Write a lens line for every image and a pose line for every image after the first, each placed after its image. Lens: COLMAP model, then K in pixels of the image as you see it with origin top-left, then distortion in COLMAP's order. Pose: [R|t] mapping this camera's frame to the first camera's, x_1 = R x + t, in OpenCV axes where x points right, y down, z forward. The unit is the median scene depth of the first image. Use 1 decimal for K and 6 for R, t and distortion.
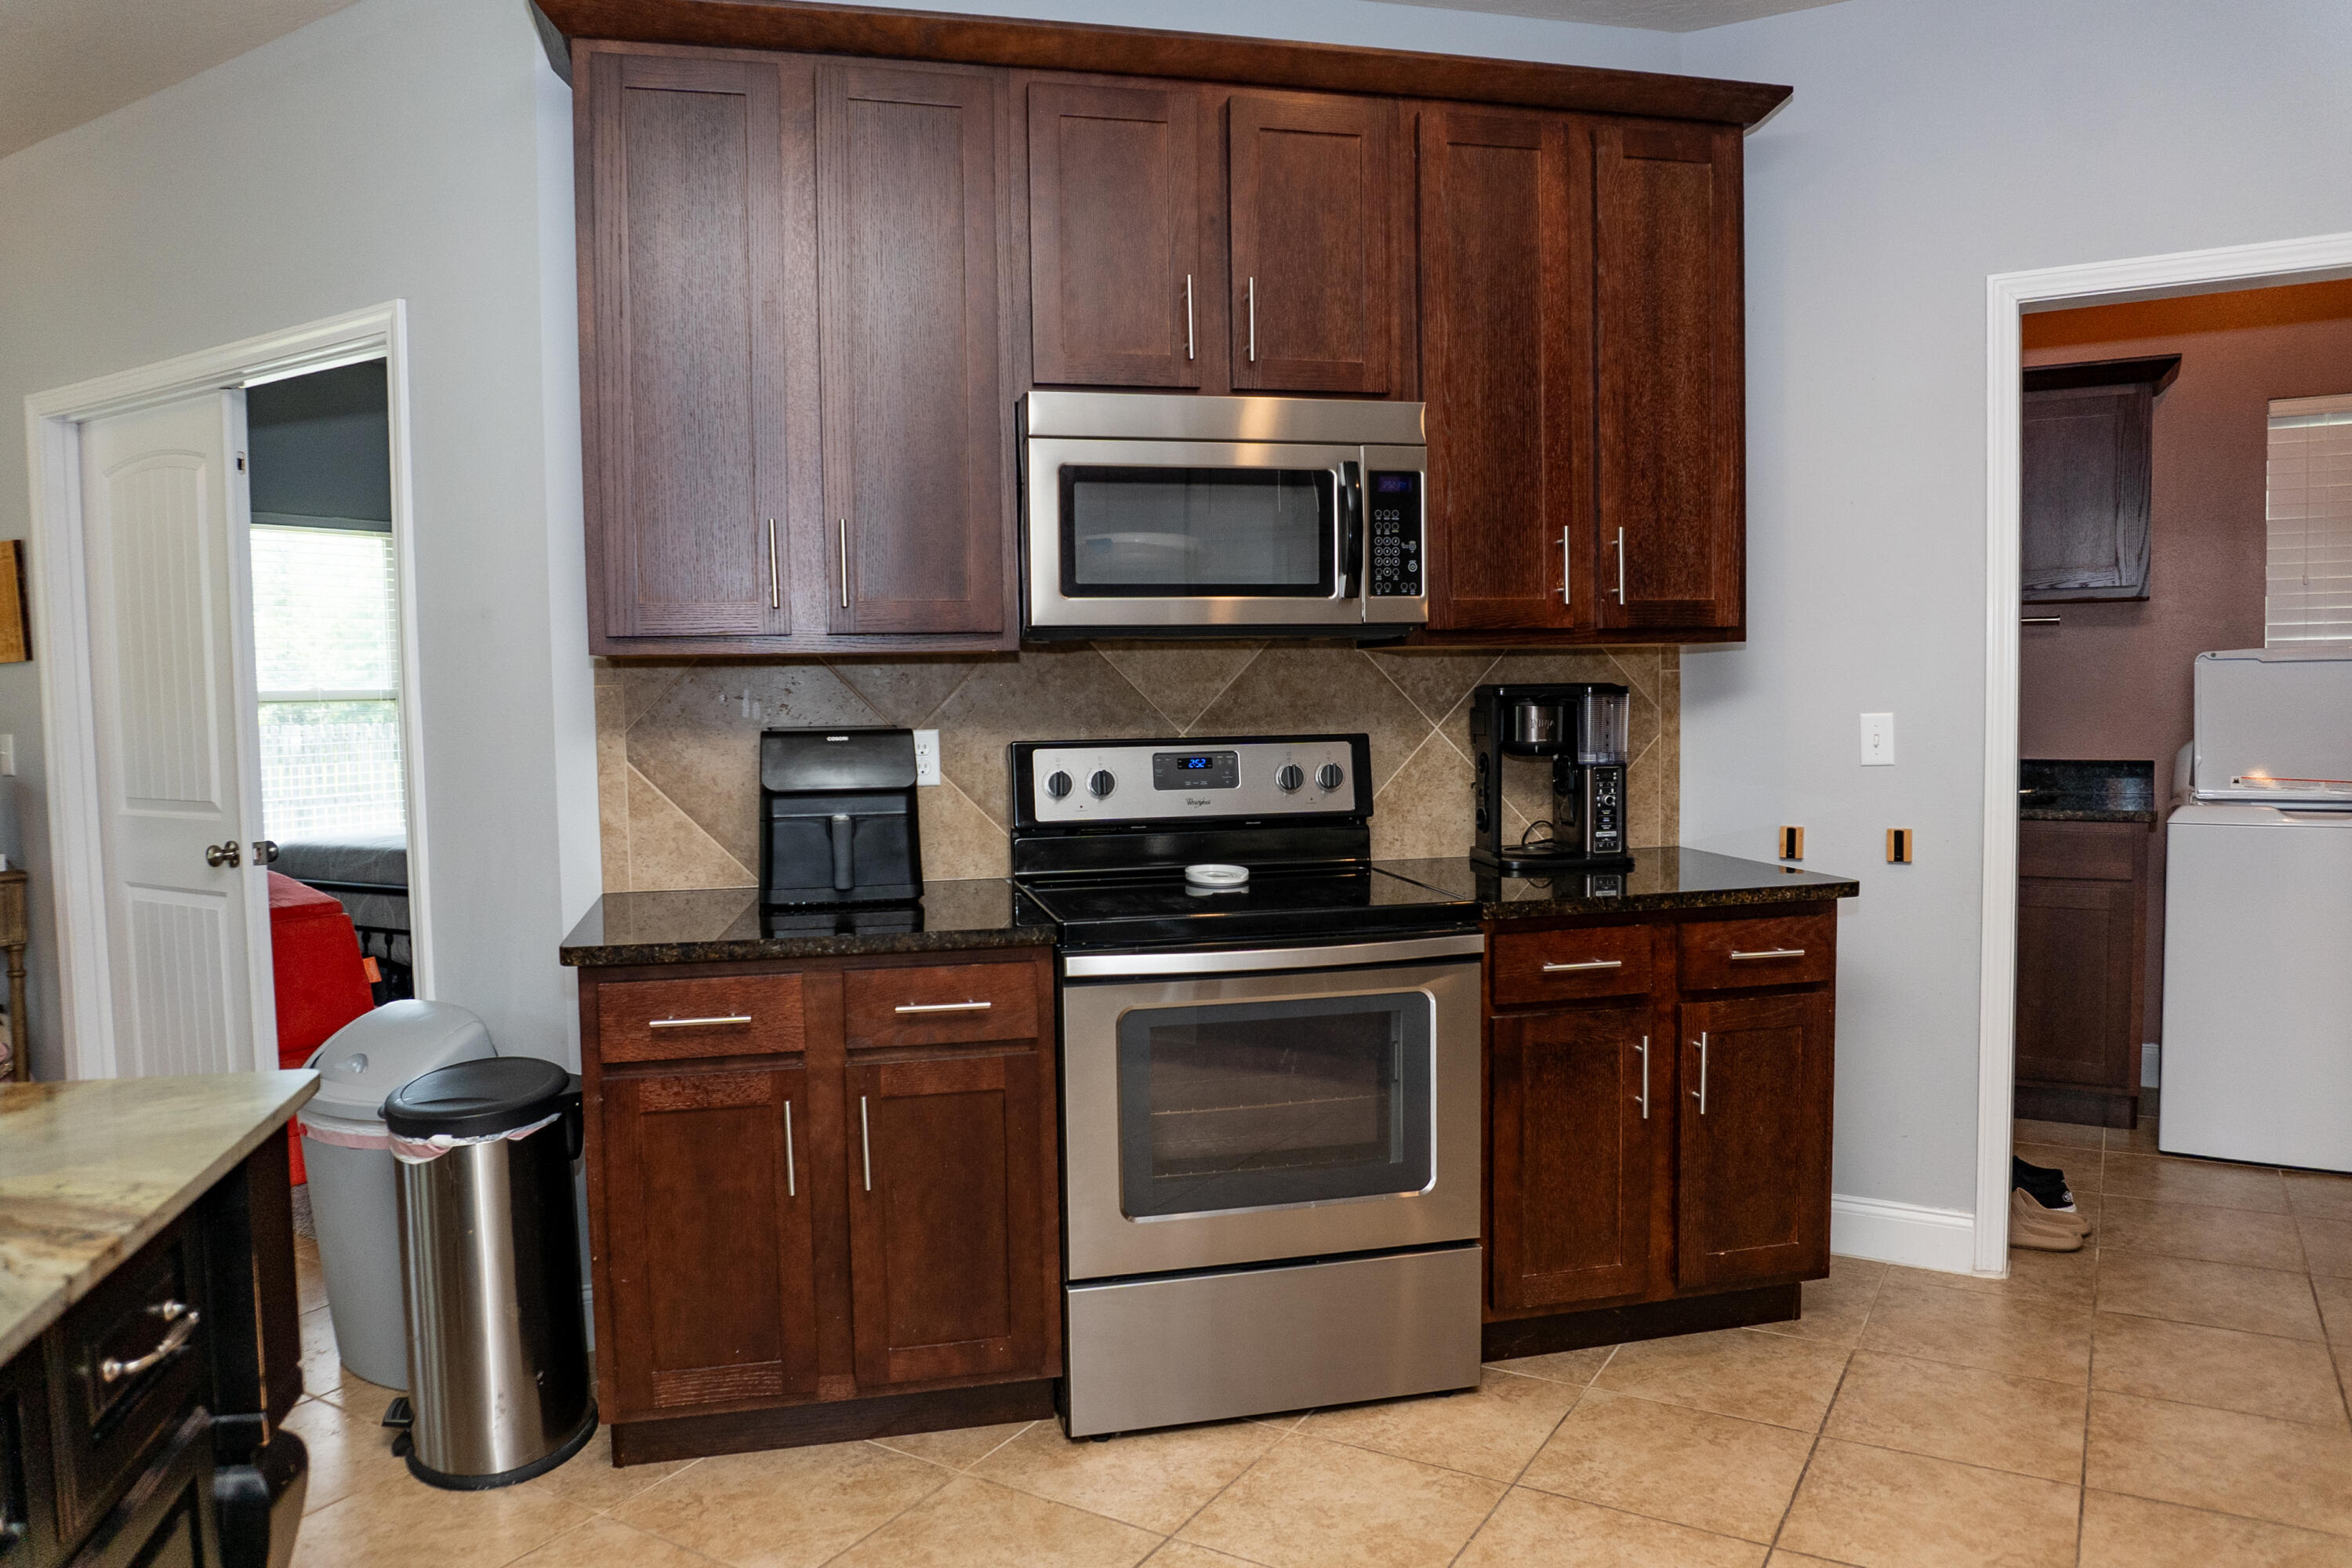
lens RADIAL K [[1627.1, 0, 1199.5], [0, 1627.1, 776.8], [0, 0, 1]] dist [-0.042606, 0.000466]
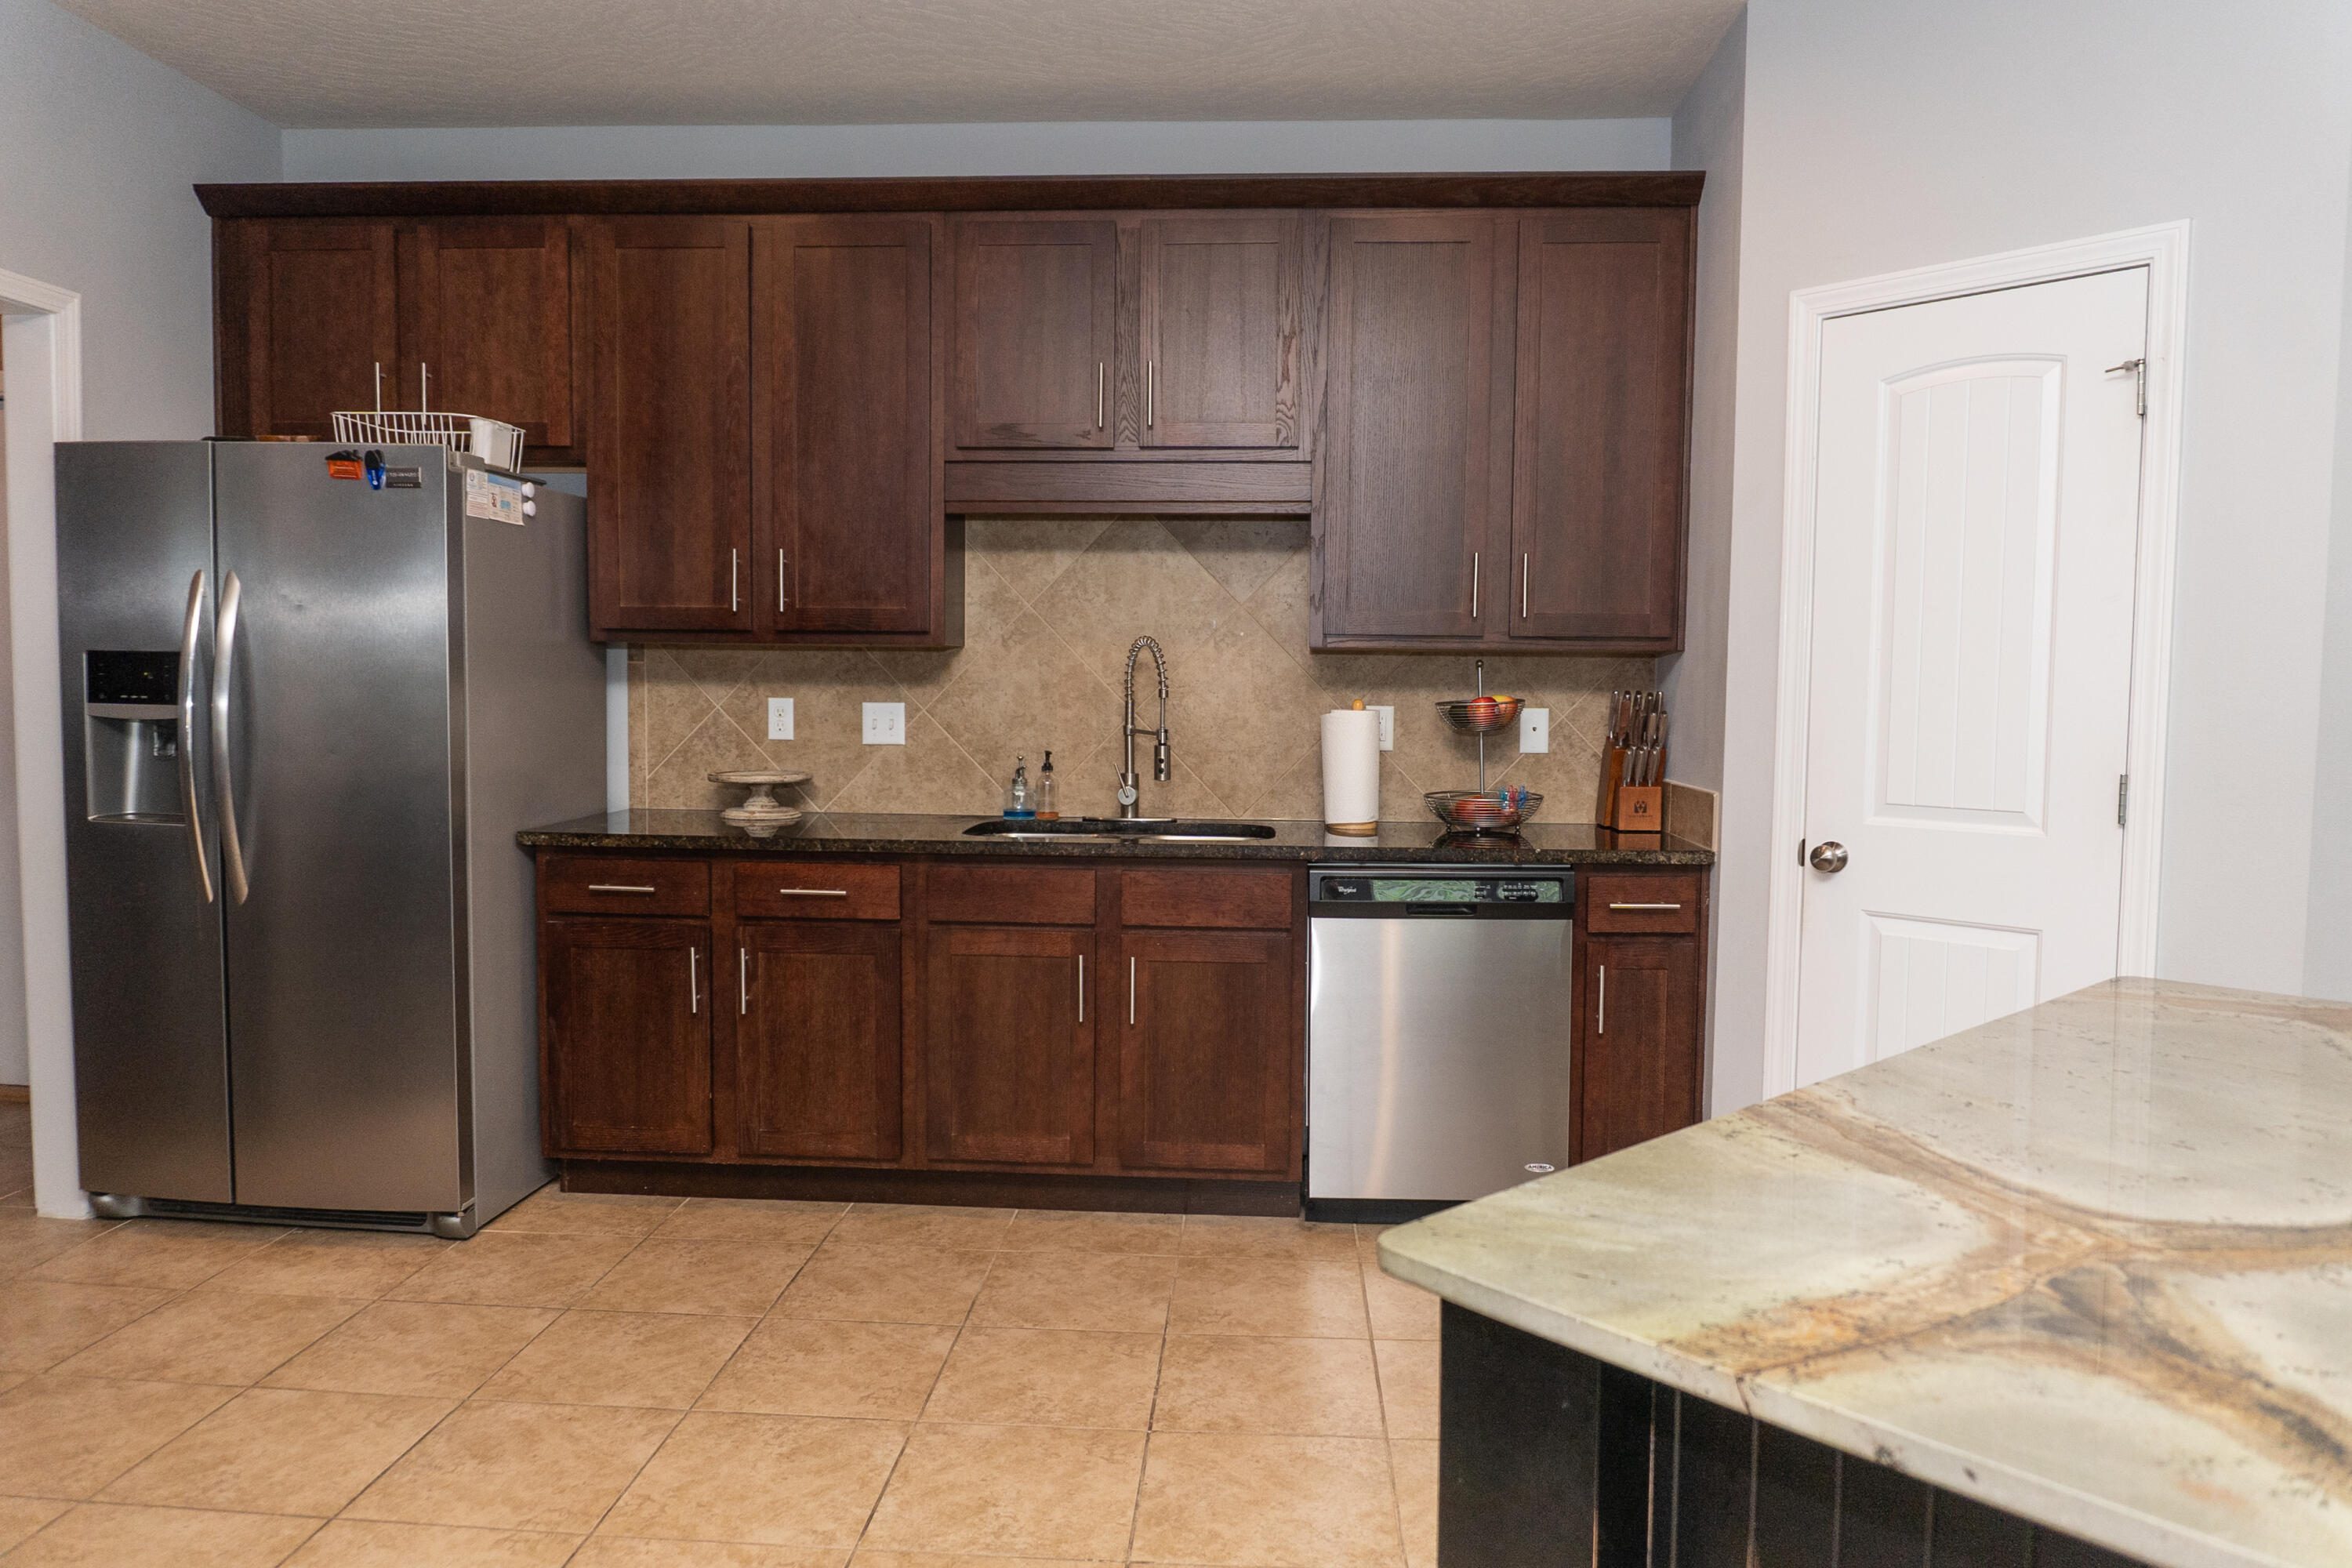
lens RADIAL K [[1568.8, 0, 1175.8], [0, 1568.8, 790.4], [0, 0, 1]] dist [-0.020221, -0.008640]
pose [[-0.451207, -0.052129, 0.890895, -0.555854], [0.048094, 0.995421, 0.082603, -0.022759], [-0.891122, 0.080118, -0.446634, 0.713508]]
